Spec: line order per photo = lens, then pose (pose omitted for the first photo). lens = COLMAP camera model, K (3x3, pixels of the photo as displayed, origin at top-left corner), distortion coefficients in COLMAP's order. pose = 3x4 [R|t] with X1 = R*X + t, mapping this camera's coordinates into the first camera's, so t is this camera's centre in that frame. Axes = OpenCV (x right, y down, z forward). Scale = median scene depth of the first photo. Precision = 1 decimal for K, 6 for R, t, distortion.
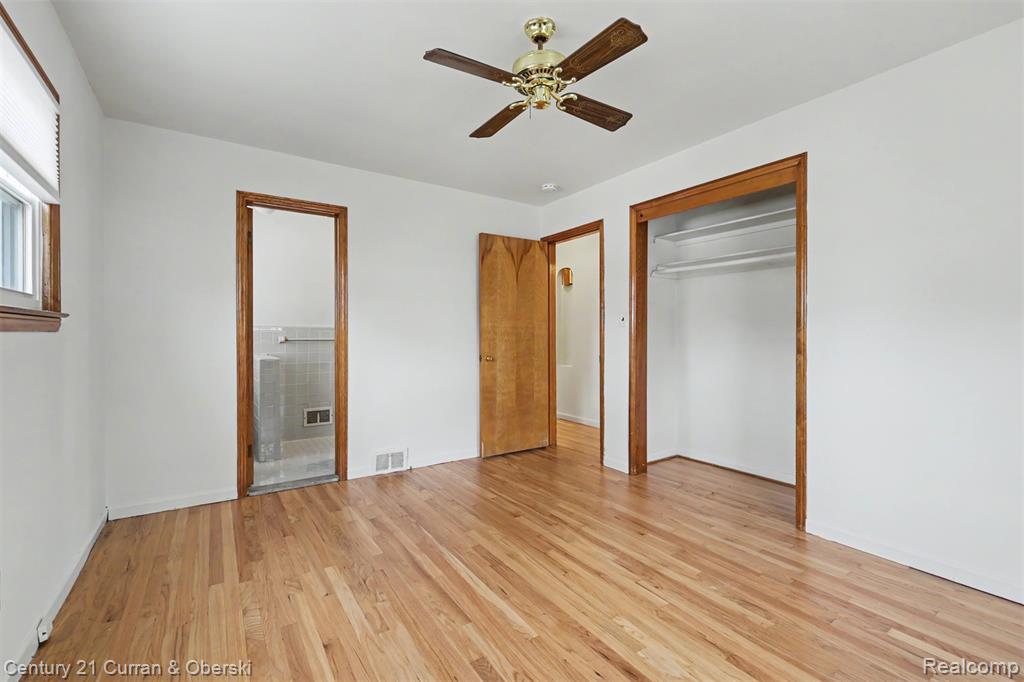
lens RADIAL K [[464.3, 0, 514.2], [0, 464.3, 333.1], [0, 0, 1]] dist [-0.003842, -0.000261]
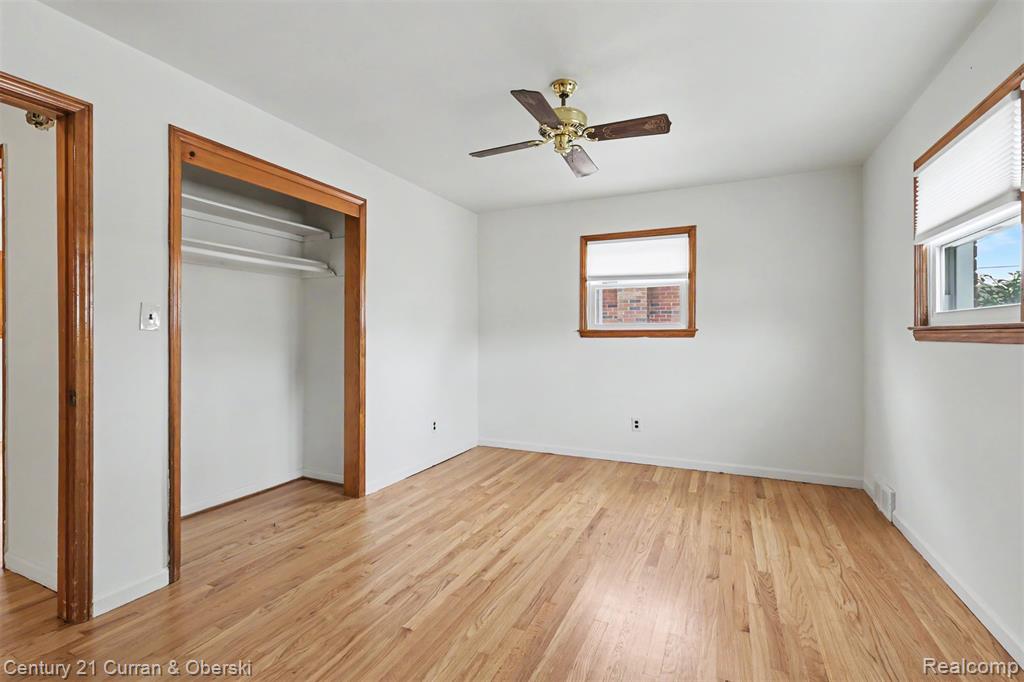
lens RADIAL K [[464.3, 0, 514.2], [0, 464.3, 343.4], [0, 0, 1]] dist [-0.003842, -0.000261]
pose [[-0.533899, -0.011823, 0.845465, -0.721369], [0.000383, 0.999899, 0.014224, -0.011340], [-0.845548, 0.007918, -0.533841, 1.432781]]
